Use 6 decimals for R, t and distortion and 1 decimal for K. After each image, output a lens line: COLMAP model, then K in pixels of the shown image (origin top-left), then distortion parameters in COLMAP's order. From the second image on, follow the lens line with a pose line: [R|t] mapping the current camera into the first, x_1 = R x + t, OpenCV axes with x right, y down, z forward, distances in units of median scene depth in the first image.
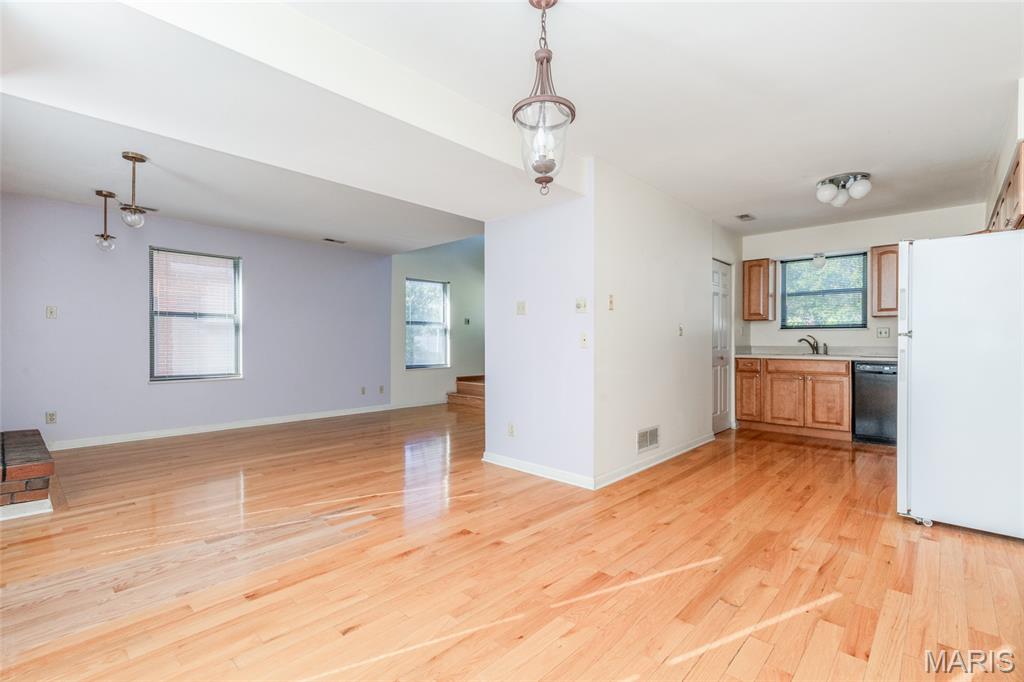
lens RADIAL K [[465.1, 0, 529.6], [0, 465.1, 343.6], [0, 0, 1]] dist [-0.011910, -0.000028]
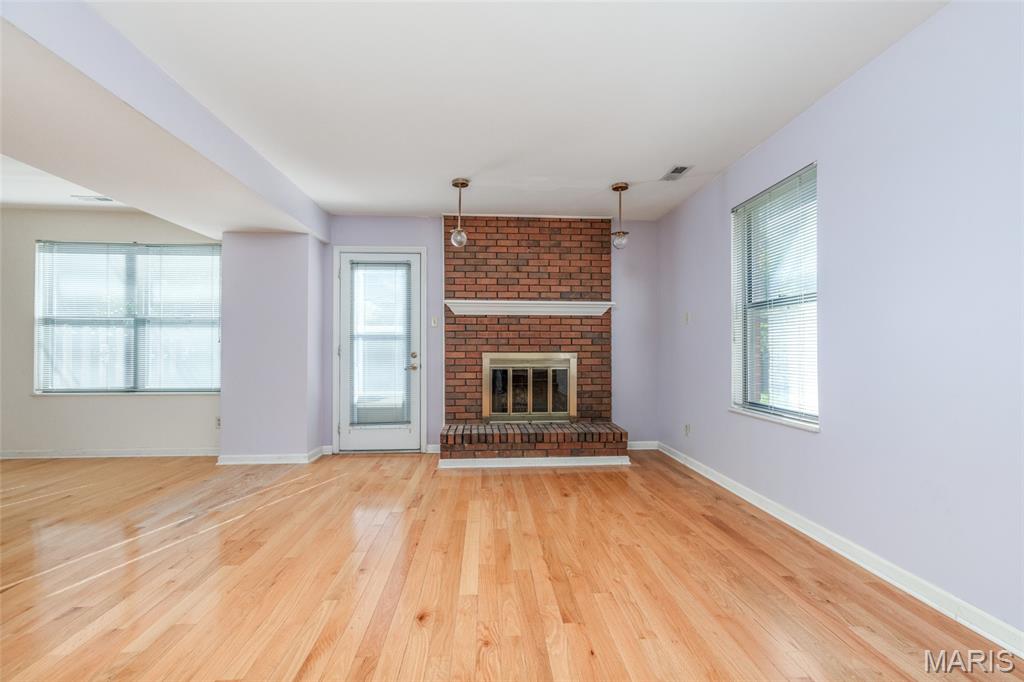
lens RADIAL K [[465.7, 0, 517.1], [0, 465.7, 345.2], [0, 0, 1]] dist [0.008380, 0.000030]
pose [[-0.699923, -0.007959, -0.714174, -0.097272], [-0.003496, 0.999964, -0.007718, -0.003553], [0.714210, -0.002905, -0.699926, 1.202424]]
